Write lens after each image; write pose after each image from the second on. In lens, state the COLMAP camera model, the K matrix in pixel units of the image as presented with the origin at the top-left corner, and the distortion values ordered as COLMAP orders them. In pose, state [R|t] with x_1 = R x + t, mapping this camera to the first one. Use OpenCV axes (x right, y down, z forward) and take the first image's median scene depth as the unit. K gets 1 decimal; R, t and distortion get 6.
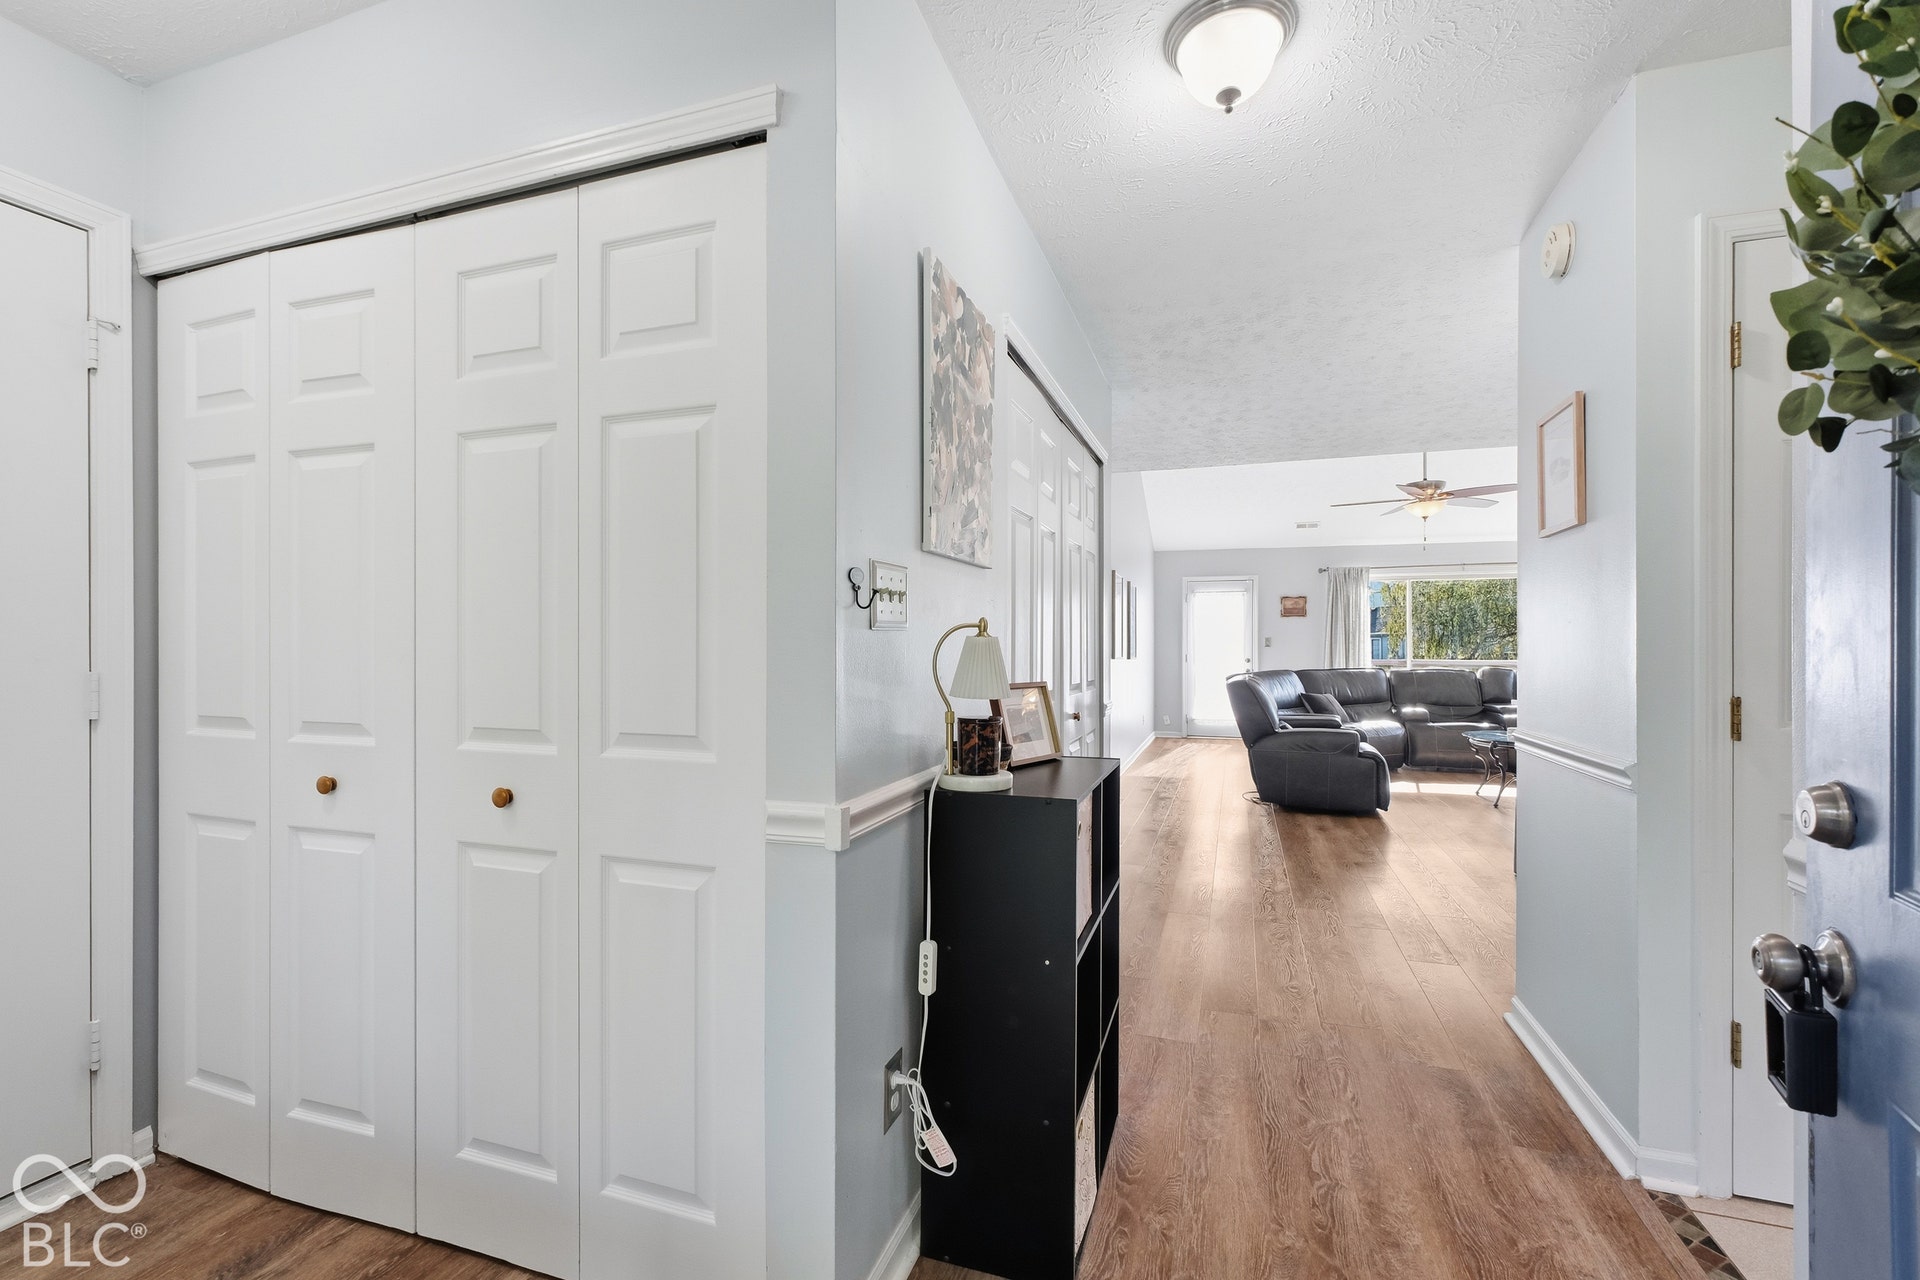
lens RADIAL K [[815.9, 0, 965.1], [0, 815.9, 640.2], [0, 0, 1]] dist [-0.001768, 0.000137]
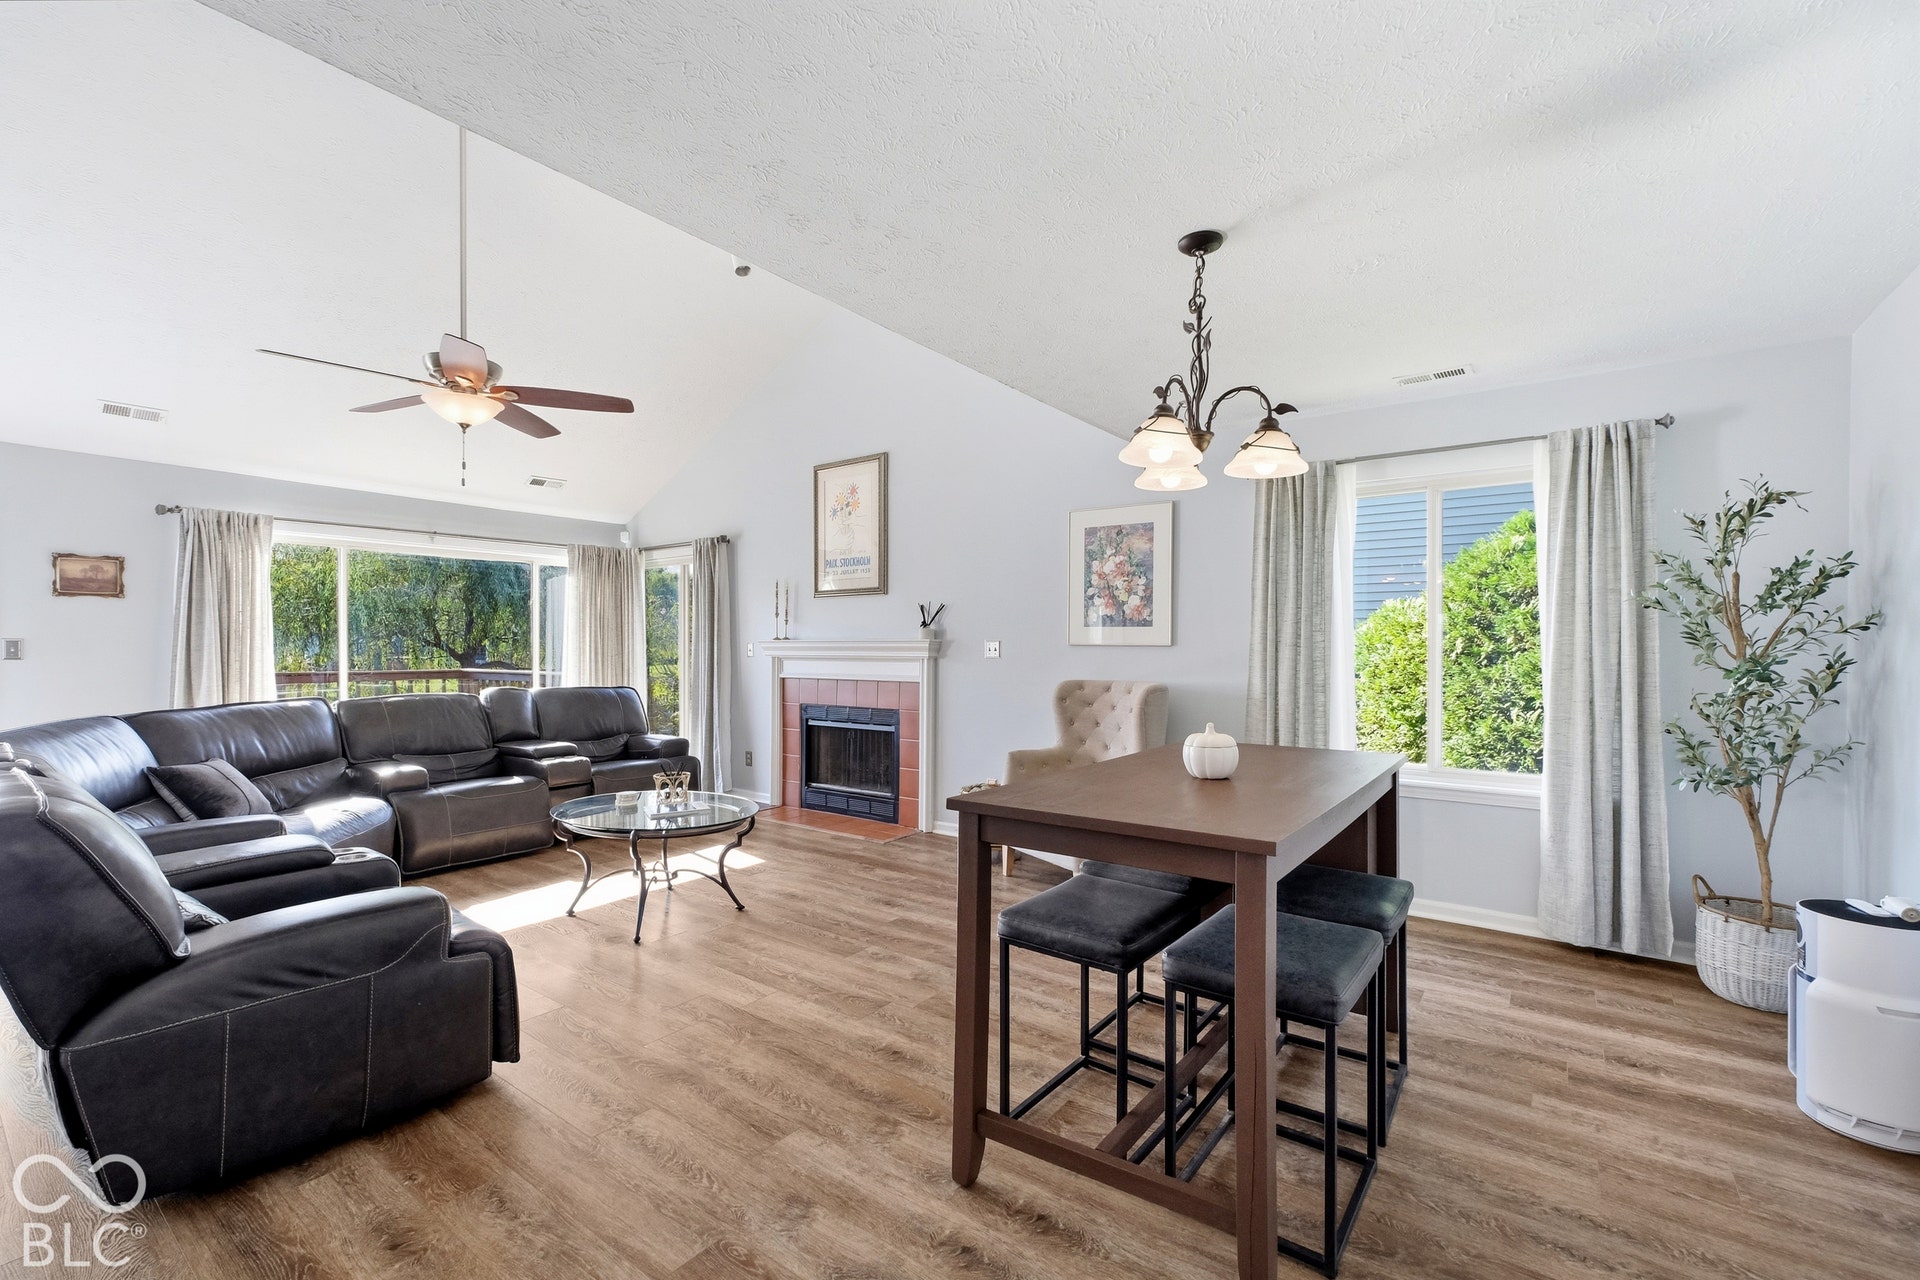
lens RADIAL K [[815.9, 0, 964.7], [0, 815.9, 649.9], [0, 0, 1]] dist [-0.001768, 0.000137]
pose [[0.308007, -0.004791, 0.951372, 0.122202], [-0.007336, 0.999946, 0.007411, -0.005520], [-0.951356, -0.009262, 0.307955, 0.423290]]
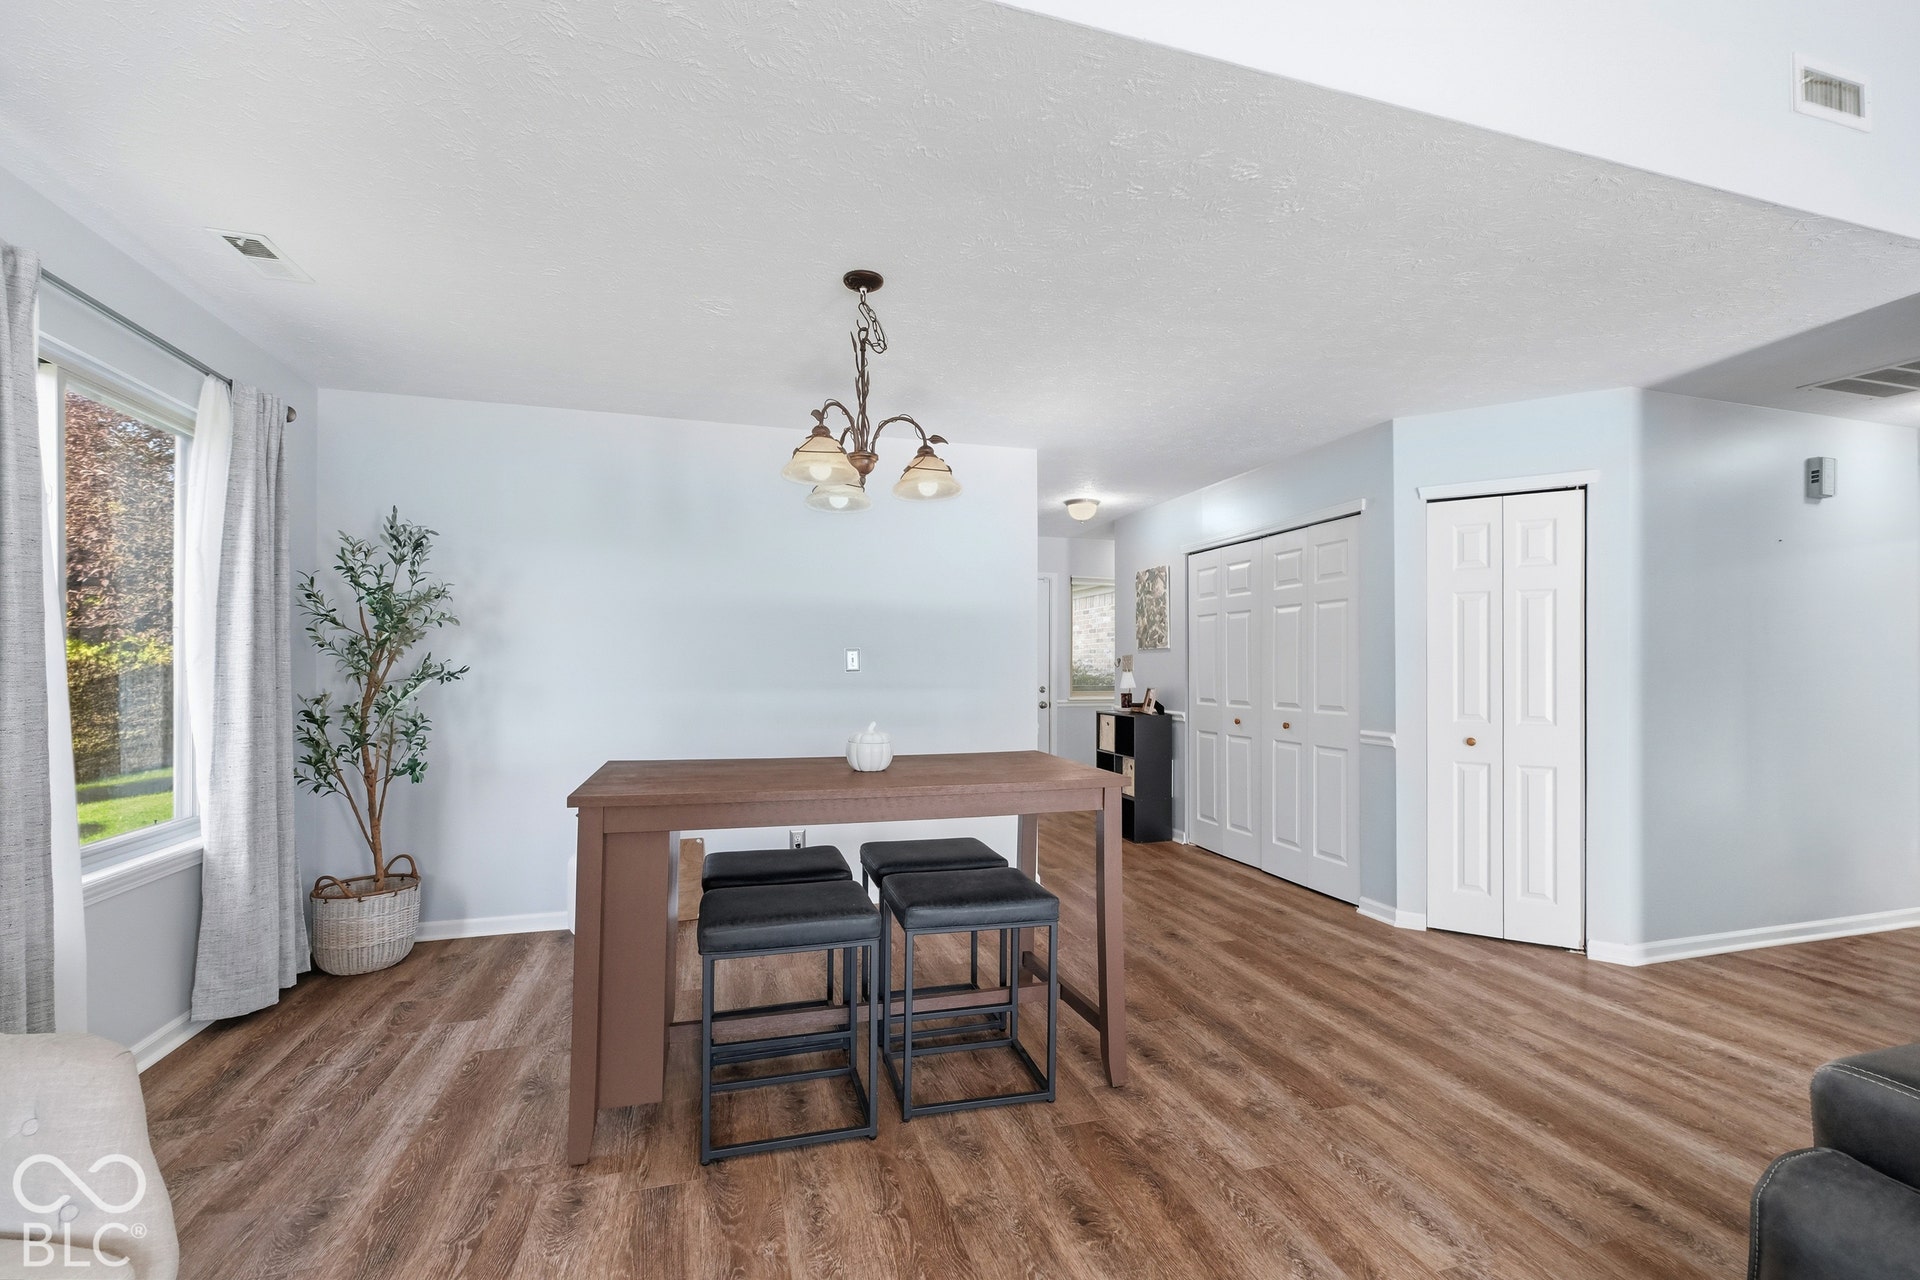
lens RADIAL K [[815.9, 0, 960.1], [0, 815.9, 664.7], [0, 0, 1]] dist [-0.001768, 0.000137]
pose [[-0.815534, -0.009127, -0.578638, 0.543881], [-0.003622, 0.999937, -0.010667, 0.001708], [0.578698, -0.006603, -0.815515, 0.690462]]
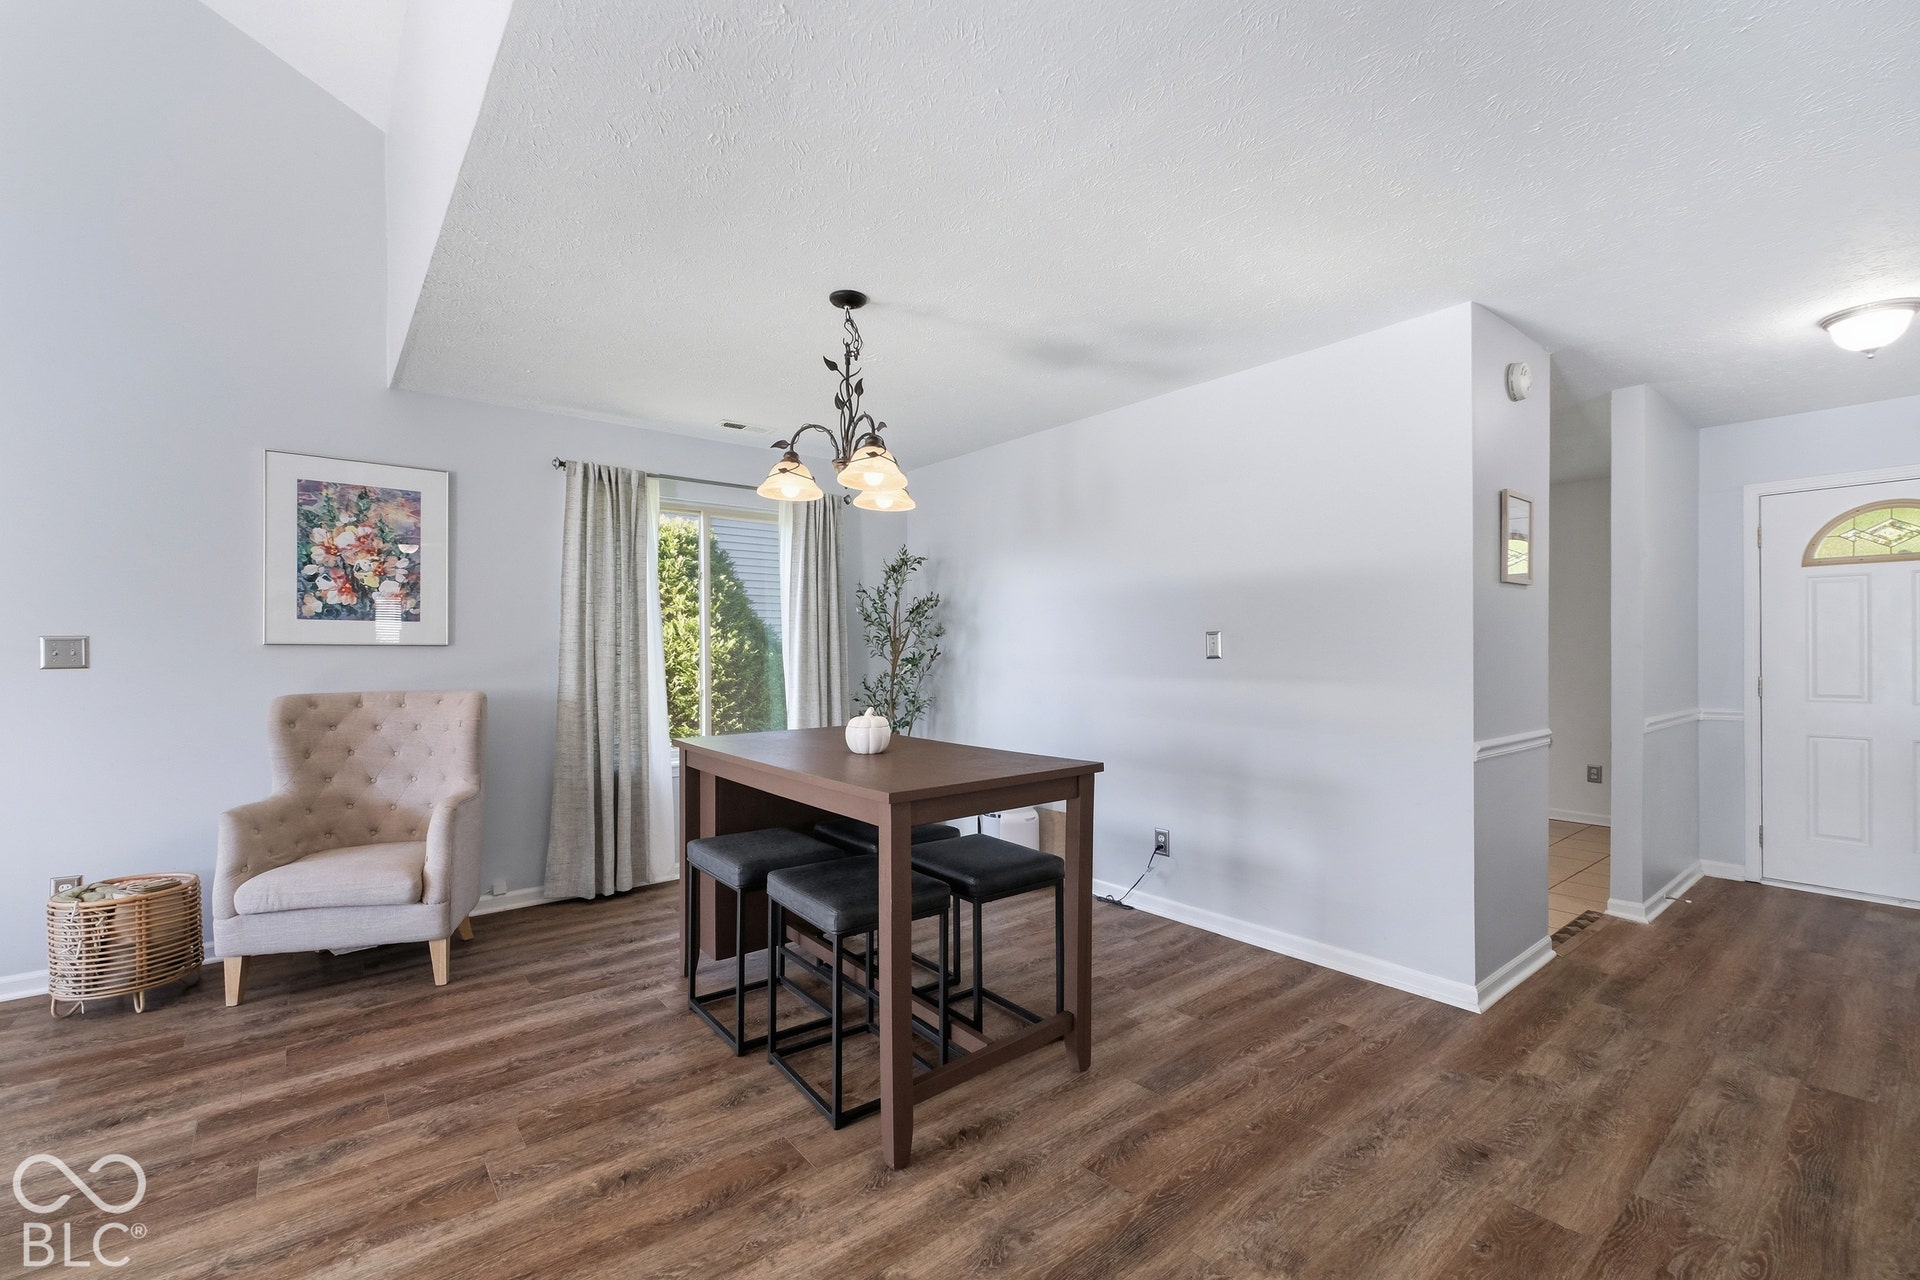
lens RADIAL K [[815.9, 0, 966.2], [0, 815.9, 653.2], [0, 0, 1]] dist [-0.001768, 0.000137]
pose [[-0.838779, -0.001102, 0.544472, 0.194419], [-0.001084, 0.999999, 0.000354, -0.001653], [-0.544472, -0.000293, -0.838779, 0.674098]]
